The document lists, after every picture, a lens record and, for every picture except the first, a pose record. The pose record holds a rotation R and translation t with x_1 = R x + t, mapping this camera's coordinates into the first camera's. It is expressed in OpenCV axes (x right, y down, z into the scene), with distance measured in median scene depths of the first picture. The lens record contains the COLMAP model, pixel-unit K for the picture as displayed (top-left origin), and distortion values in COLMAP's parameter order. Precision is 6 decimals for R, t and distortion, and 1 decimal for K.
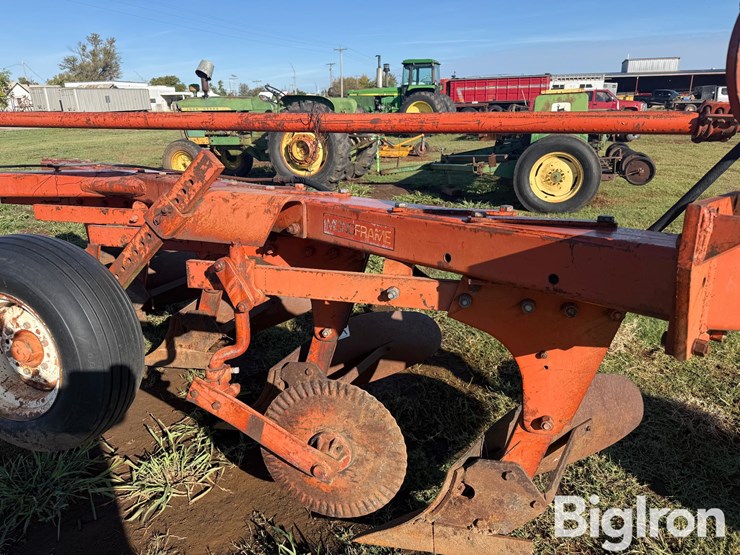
lens RADIAL K [[527.0, 0, 365.3], [0, 527.0, 280.1], [0, 0, 1]] dist [0.037936, -0.054245]
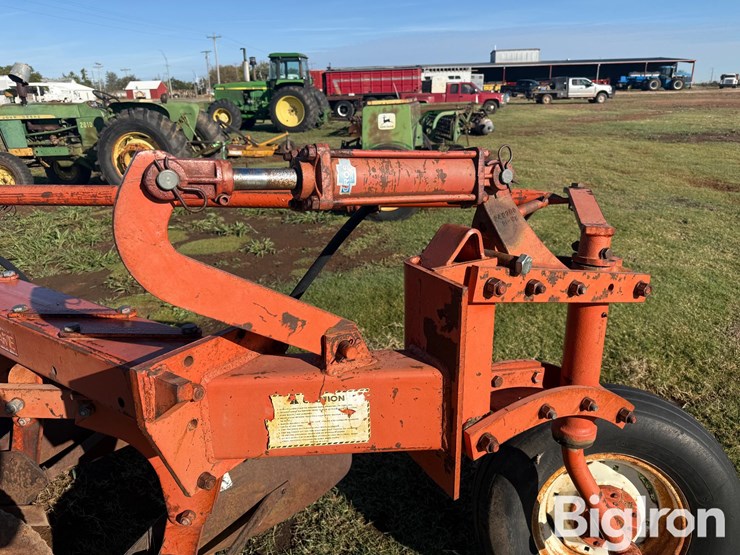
lens RADIAL K [[527.0, 0, 372.6], [0, 527.0, 282.4], [0, 0, 1]] dist [0.037936, -0.054245]
pose [[0.977569, -0.076901, 0.196075, 0.033994], [0.072043, 0.996895, 0.031798, -0.011881], [-0.197911, -0.016958, 0.980073, -0.003113]]
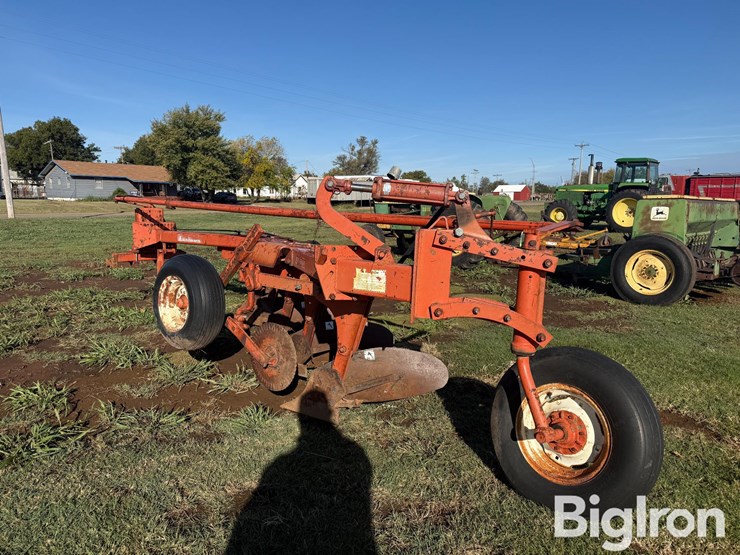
lens RADIAL K [[527.0, 0, 357.5], [0, 527.0, 282.0], [0, 0, 1]] dist [0.037936, -0.054245]
pose [[0.897493, 0.094127, -0.430867, 0.086707], [-0.160694, 0.979594, -0.120722, 0.016320], [0.410712, 0.177585, 0.894304, -0.065942]]
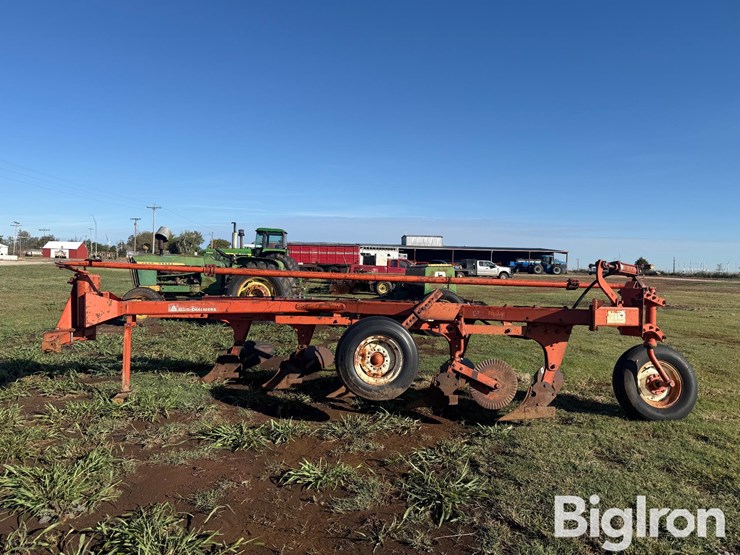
lens RADIAL K [[527.0, 0, 377.2], [0, 527.0, 285.6], [0, 0, 1]] dist [0.037936, -0.054245]
pose [[0.920951, 0.028066, 0.388666, -0.136715], [0.079705, 0.962749, -0.258383, 0.036706], [-0.381439, 0.268937, 0.884408, -0.115368]]
